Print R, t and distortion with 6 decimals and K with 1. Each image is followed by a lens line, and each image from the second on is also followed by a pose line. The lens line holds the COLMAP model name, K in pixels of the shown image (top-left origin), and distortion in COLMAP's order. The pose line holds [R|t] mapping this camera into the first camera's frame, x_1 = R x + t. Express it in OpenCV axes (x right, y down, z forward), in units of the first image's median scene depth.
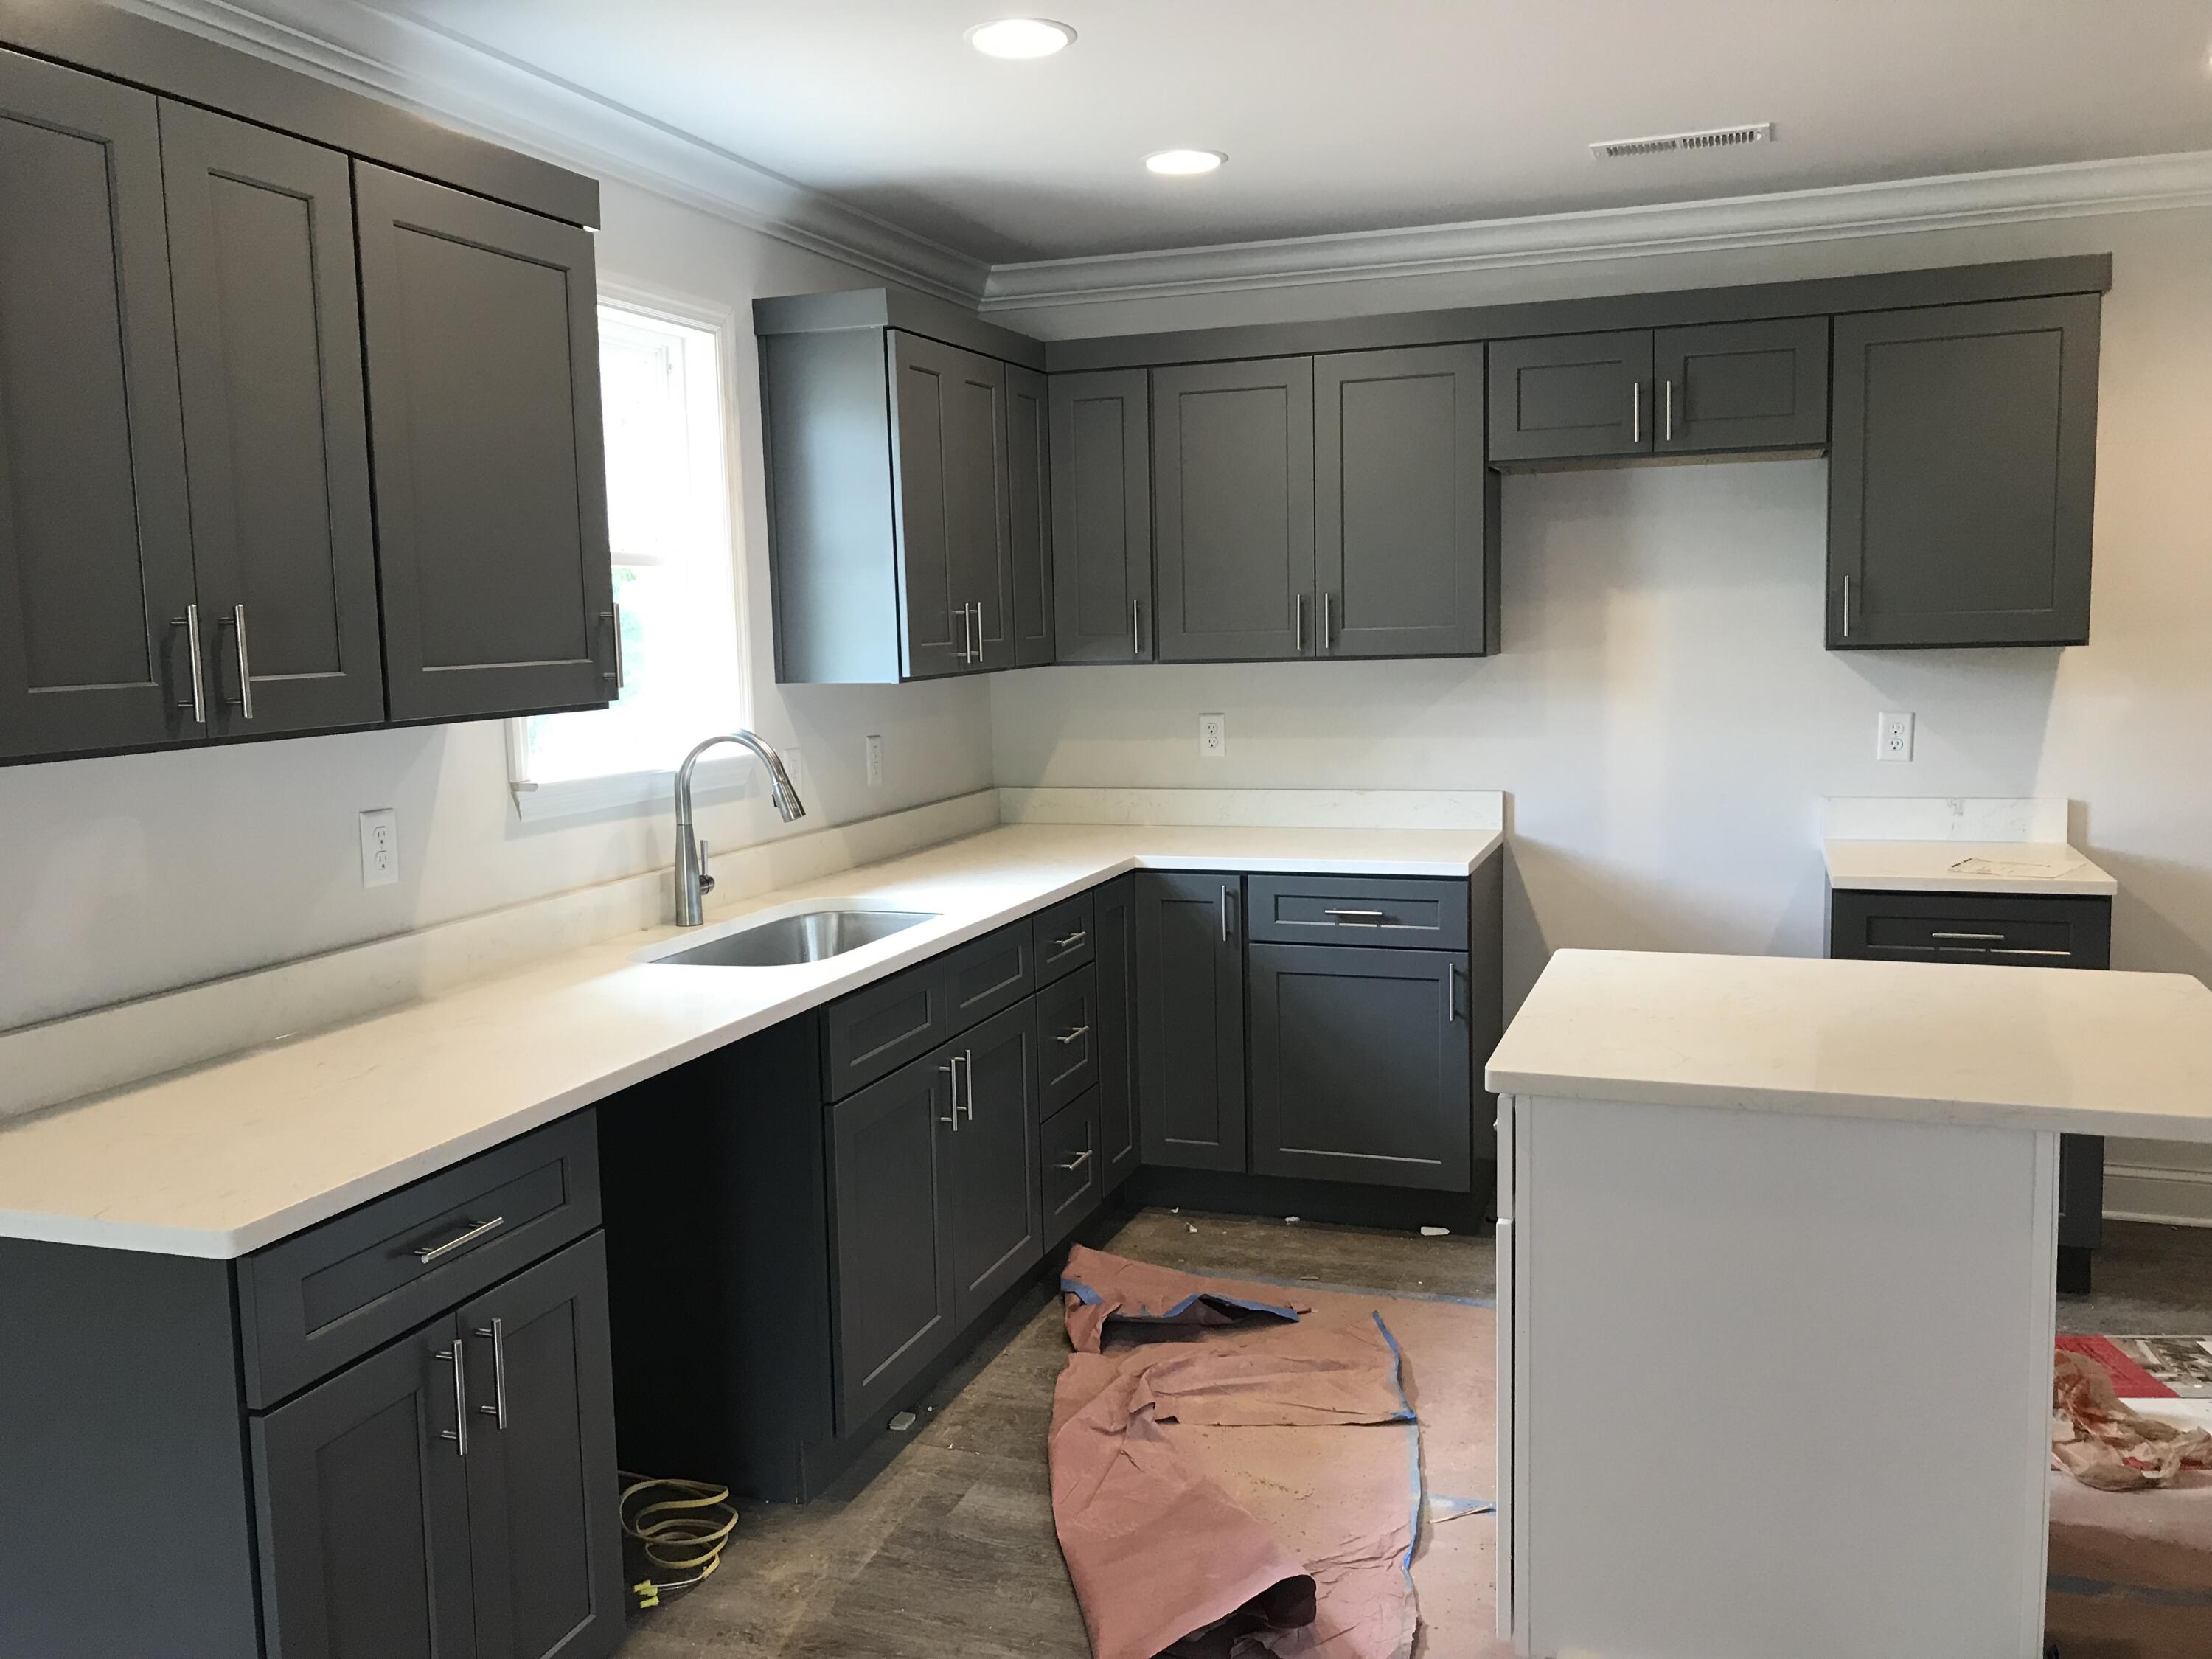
lens RADIAL K [[1797.1, 0, 1106.0], [0, 1797.1, 829.5], [0, 0, 1]] dist [0.100887, -0.248296]
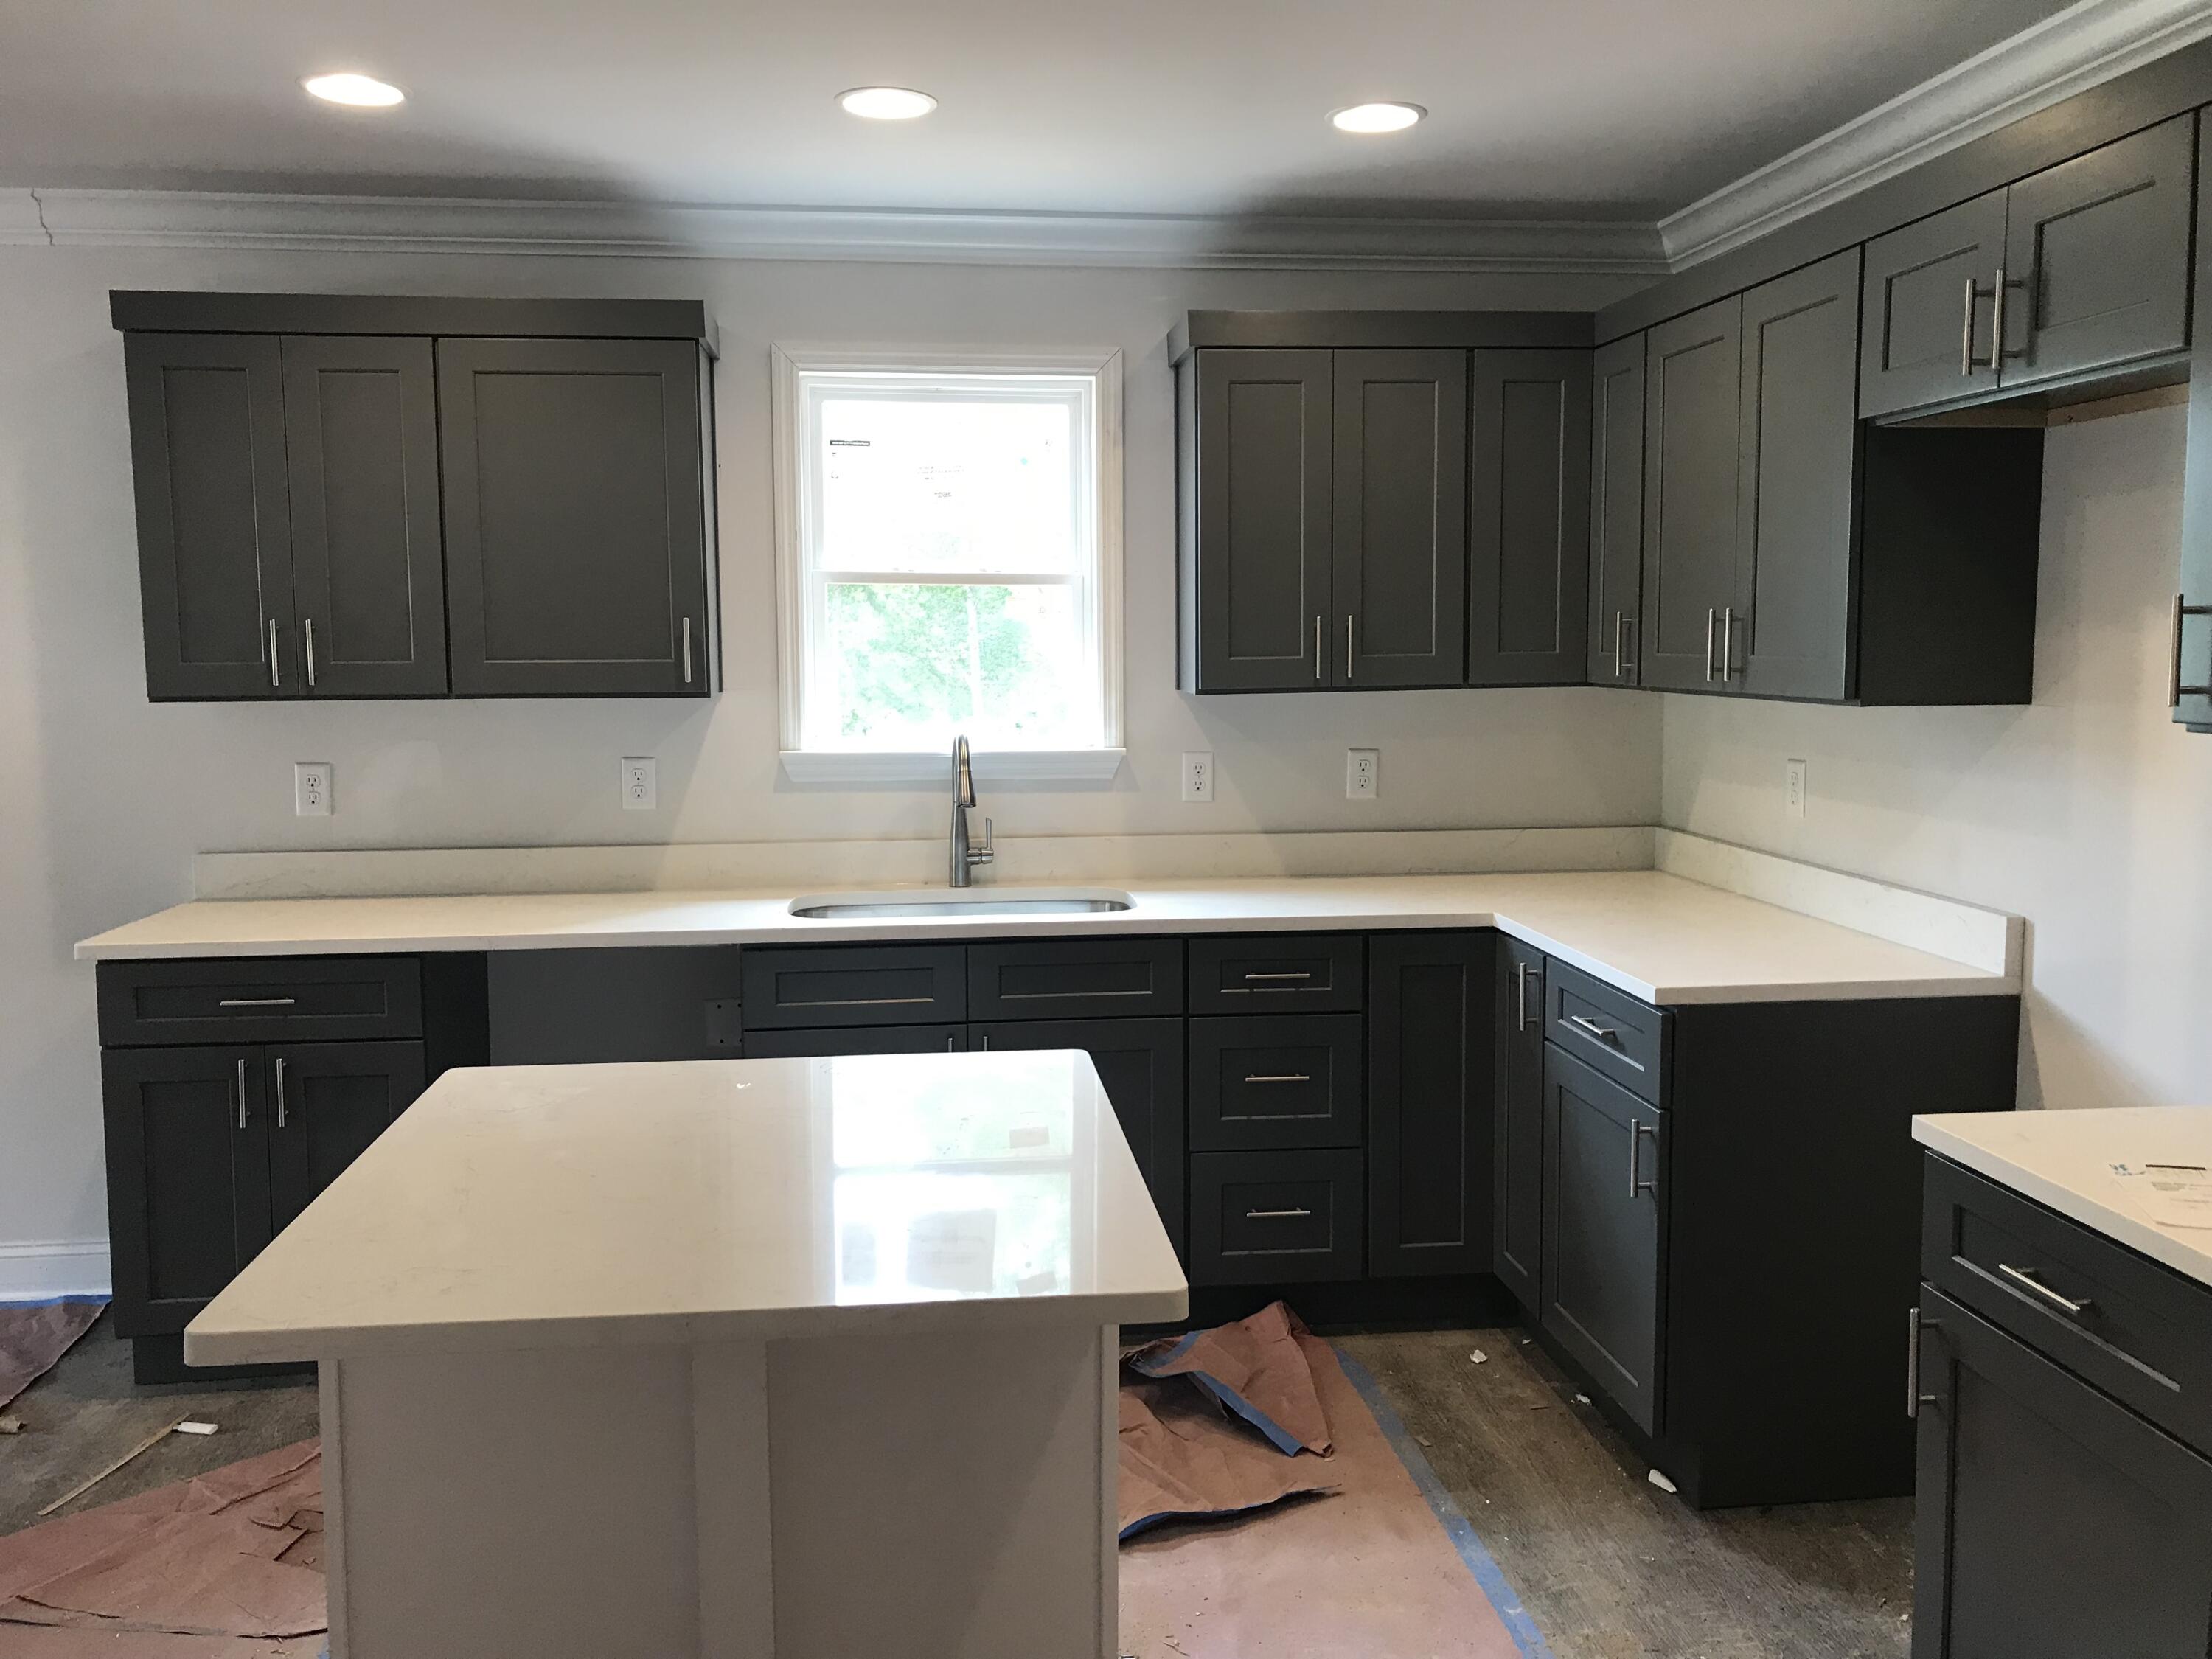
lens RADIAL K [[1823.6, 0, 1103.5], [0, 1823.6, 804.2], [0, 0, 1]] dist [0.013779, 0.001911]
pose [[0.441256, 0.109605, -0.890663, 0.793964], [-0.110979, 0.991559, 0.067040, -0.083268], [0.890493, 0.069263, 0.449695, 0.497301]]
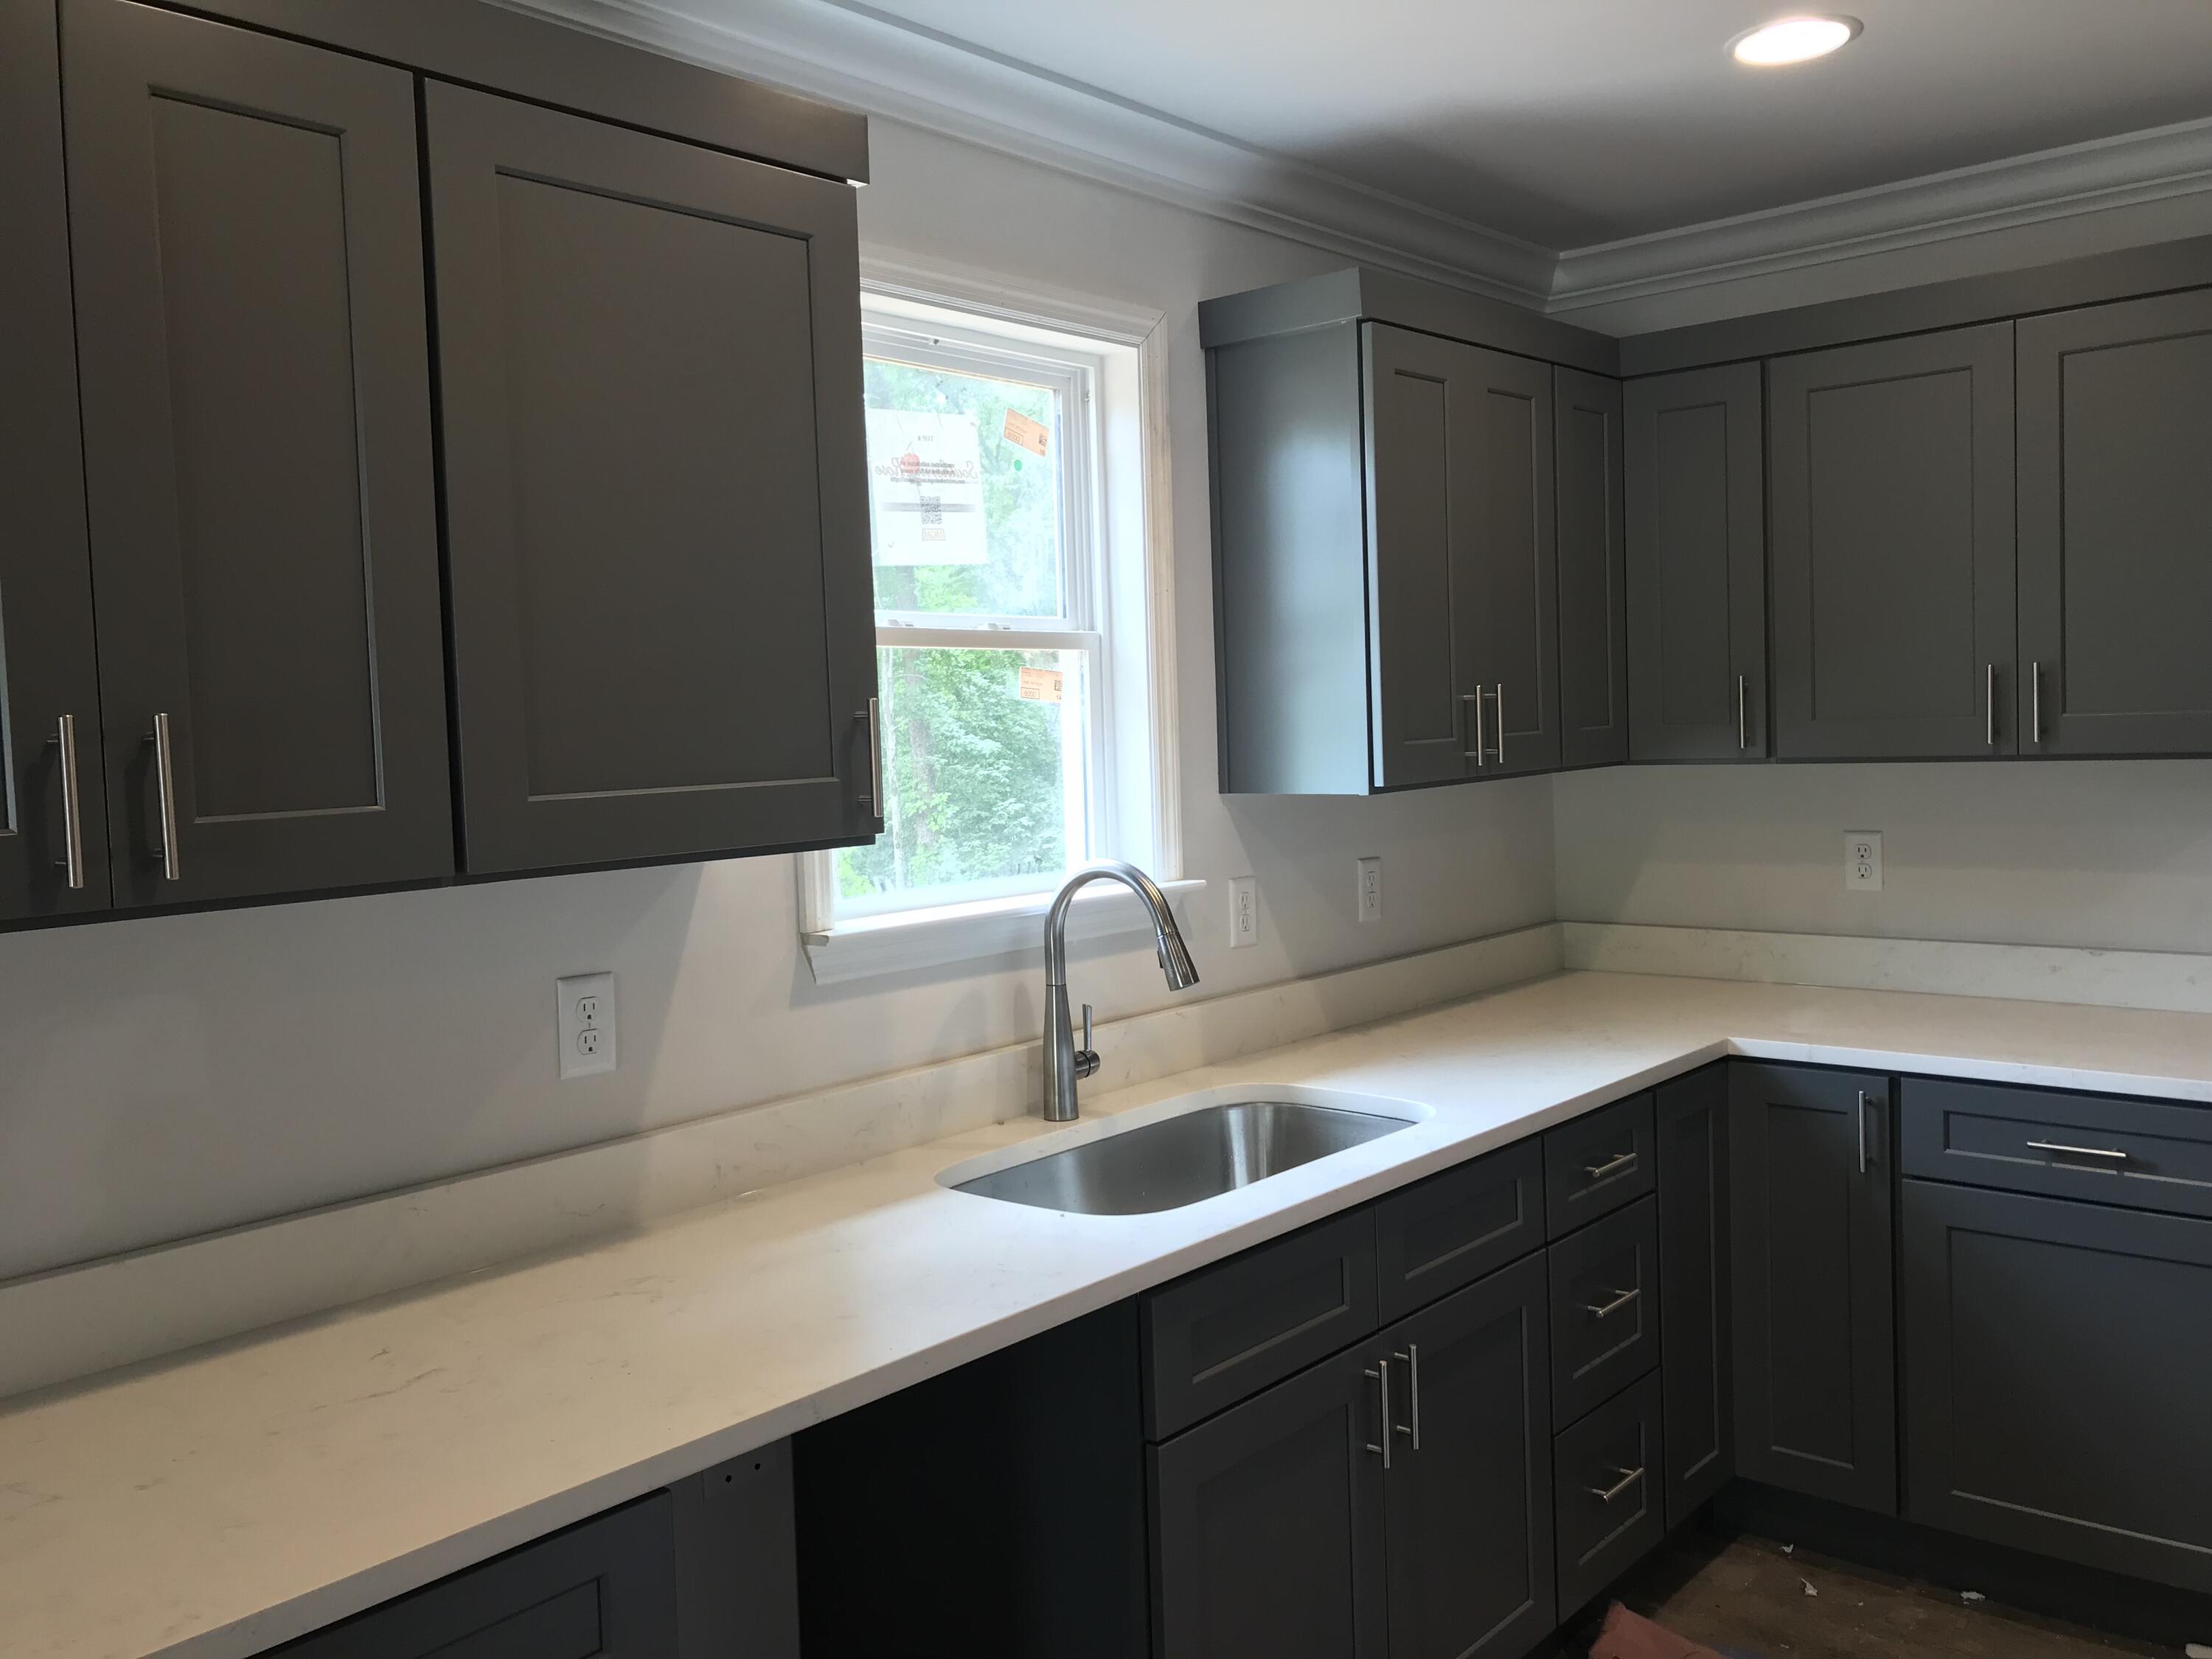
lens RADIAL K [[1795.3, 0, 1104.0], [0, 1795.3, 805.8], [0, 0, 1]] dist [0.033684, -0.042198]
pose [[0.928349, 0.011227, -0.371540, 0.057169], [-0.031658, 0.998300, -0.048937, -0.037555], [0.370359, 0.057193, 0.927126, 0.280037]]
